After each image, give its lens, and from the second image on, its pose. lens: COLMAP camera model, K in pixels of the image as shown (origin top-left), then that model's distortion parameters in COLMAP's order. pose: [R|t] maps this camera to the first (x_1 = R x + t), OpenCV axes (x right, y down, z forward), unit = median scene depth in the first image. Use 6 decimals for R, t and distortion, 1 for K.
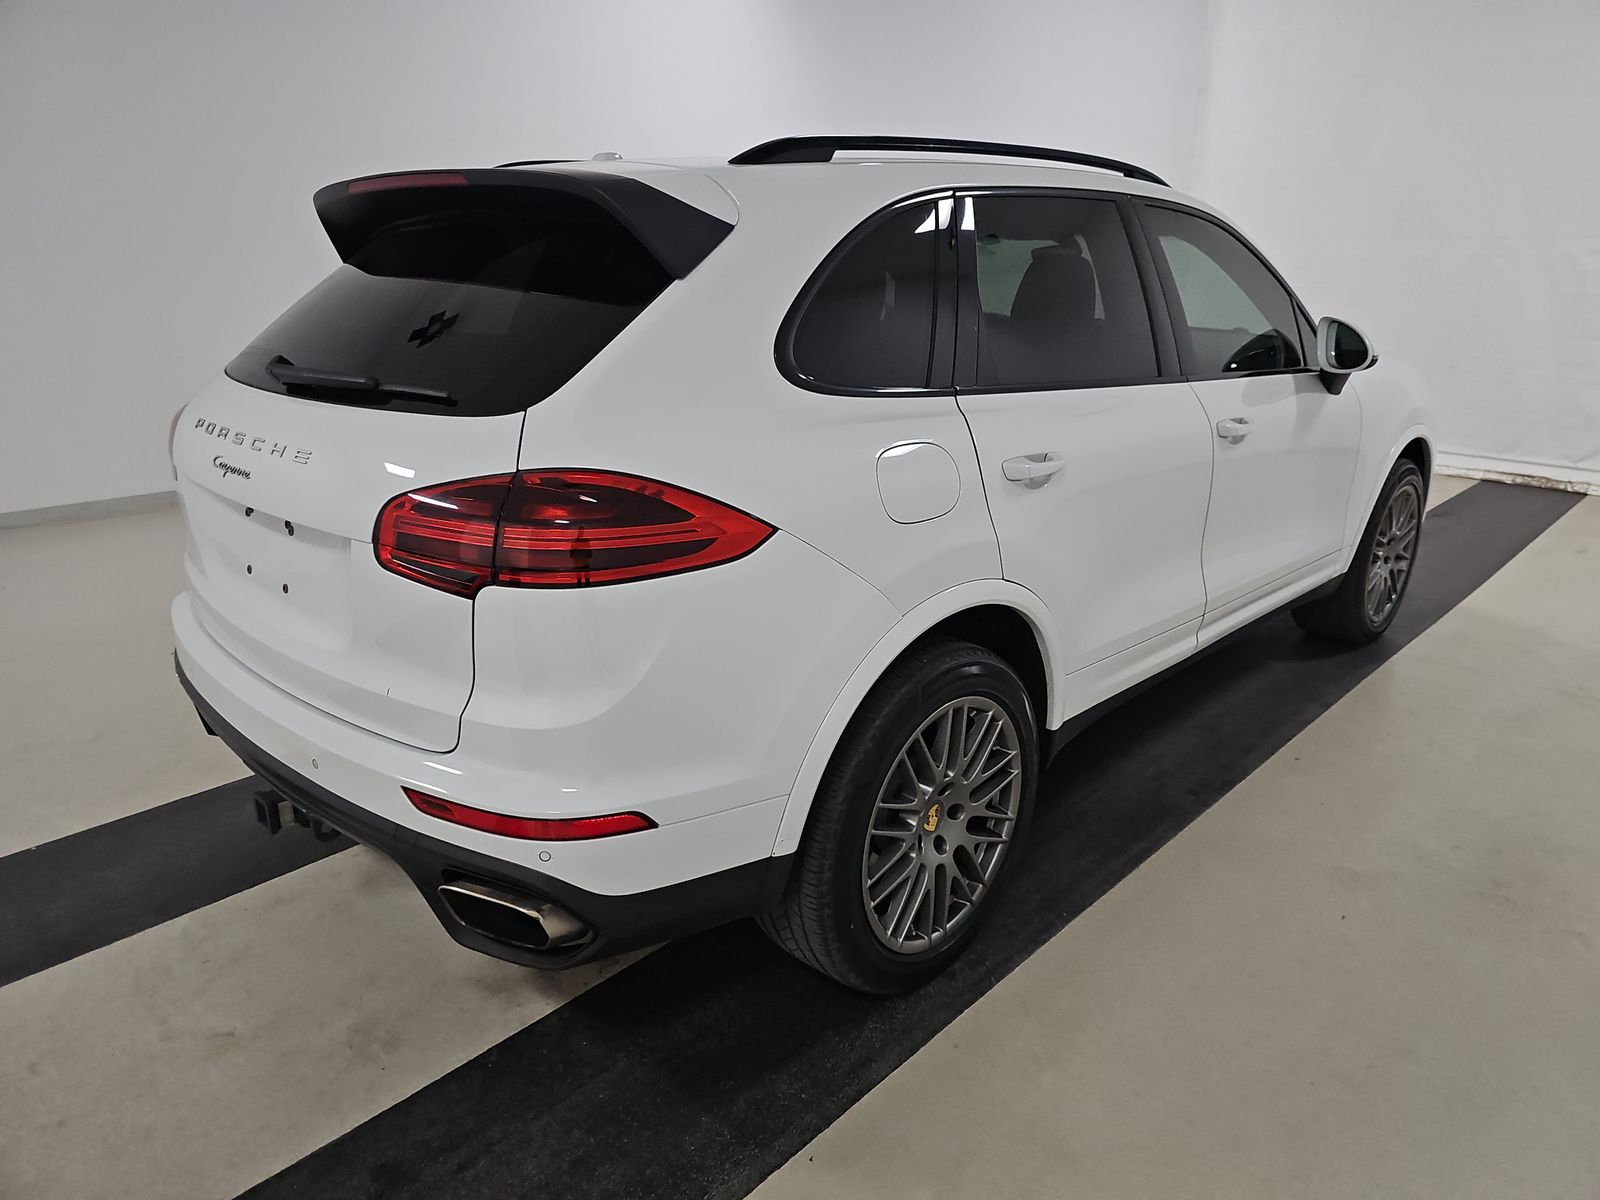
lens RADIAL K [[1069.1, 0, 800.0], [0, 1069.1, 600.0], [0, 0, 1]] dist [0.004422, 0.000060]
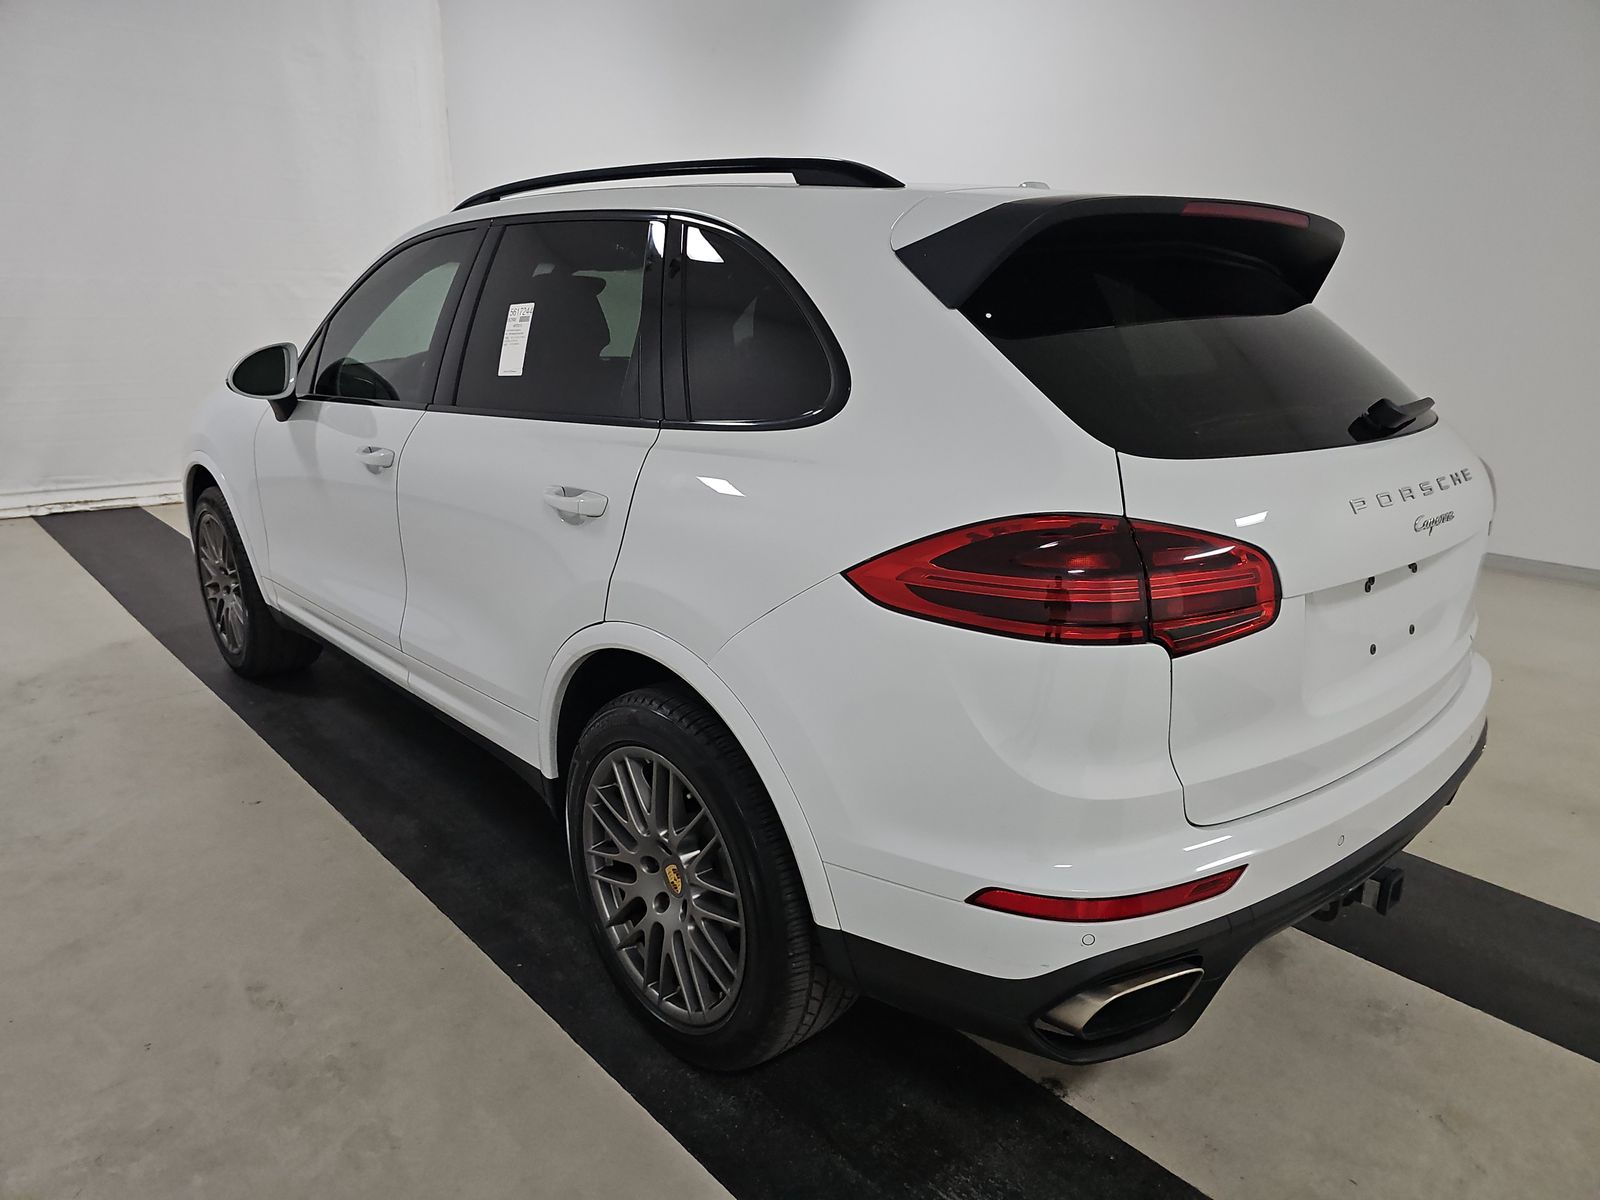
lens RADIAL K [[1084.1, 0, 804.6], [0, 1084.1, 622.8], [0, 0, 1]] dist [0.000369, 0.002394]
pose [[0.060943, -0.295125, 0.953513, -1.327153], [0.301501, 0.916108, 0.264277, -0.406163], [-0.951516, 0.271380, 0.144811, 1.258156]]
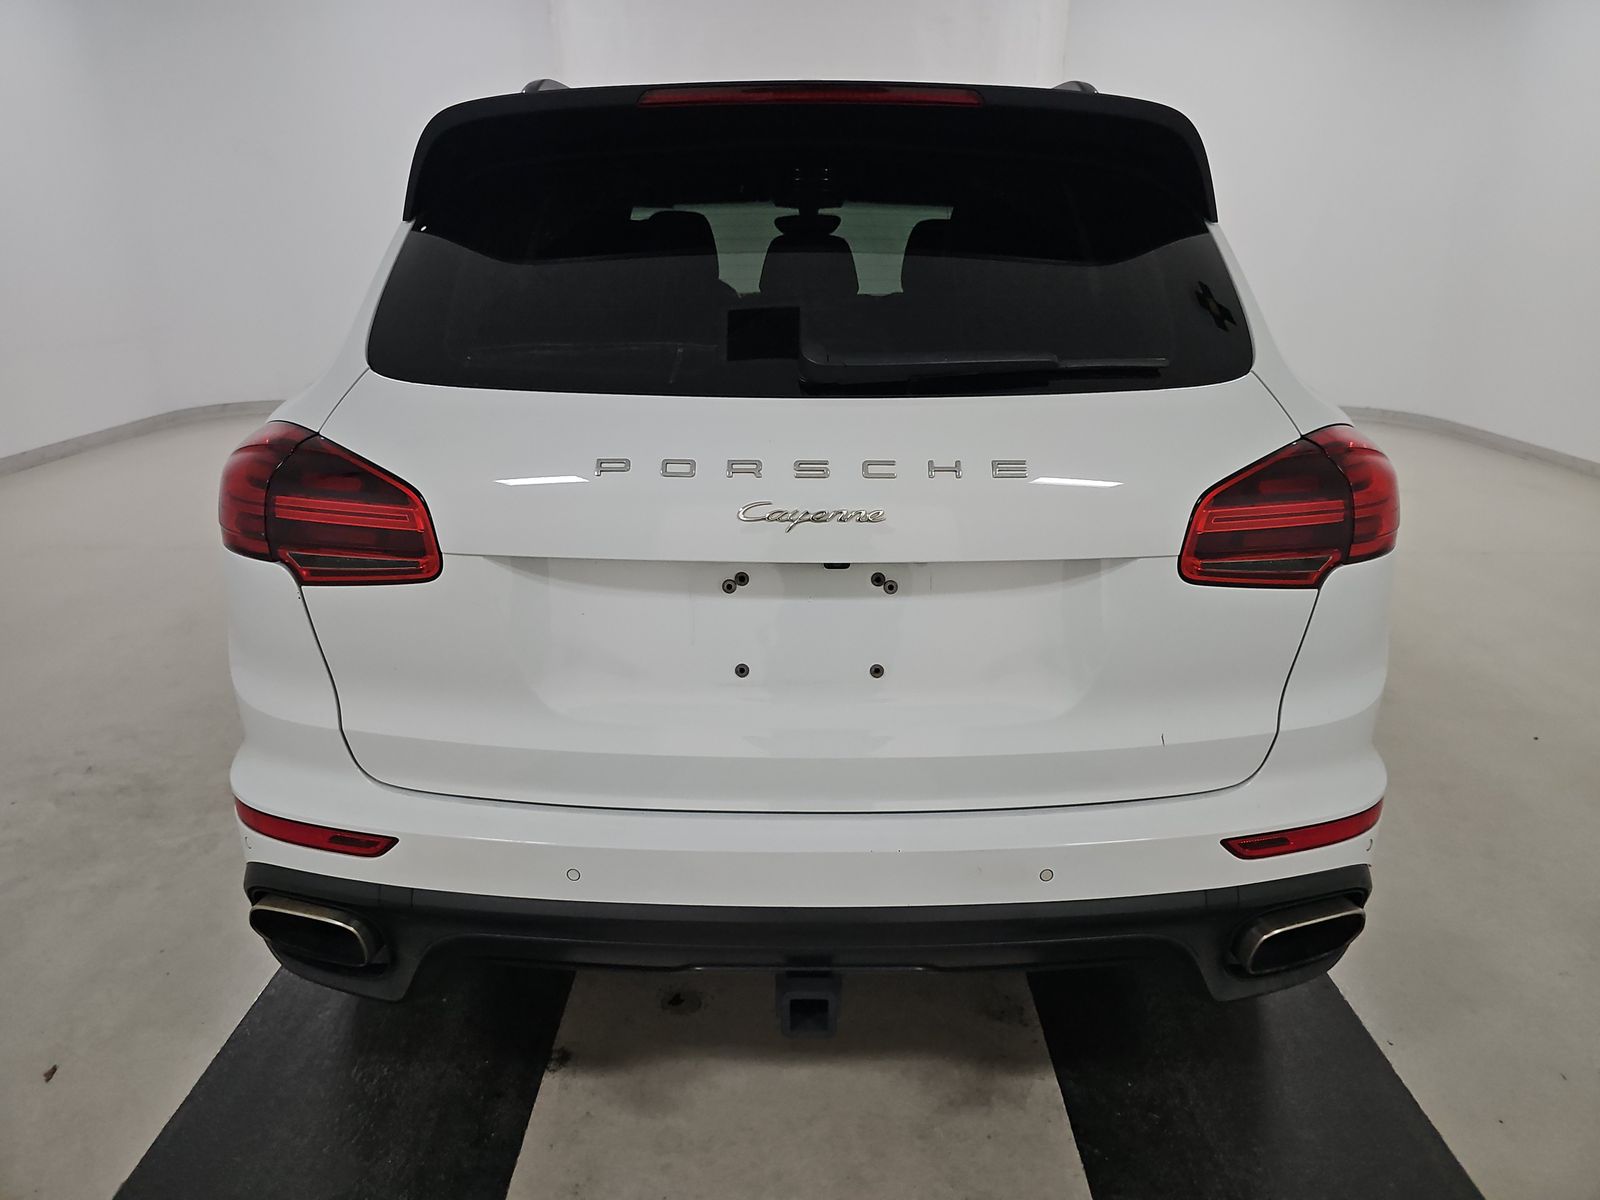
lens RADIAL K [[1076.4, 0, 800.0], [0, 1076.4, 600.0], [0, 0, 1]] dist [0.004929, 0.000246]
pose [[0.719634, -0.222634, 0.657694, -0.879163], [0.216732, 0.971900, 0.091852, -0.120237], [-0.659662, 0.076444, 0.747664, 0.461007]]
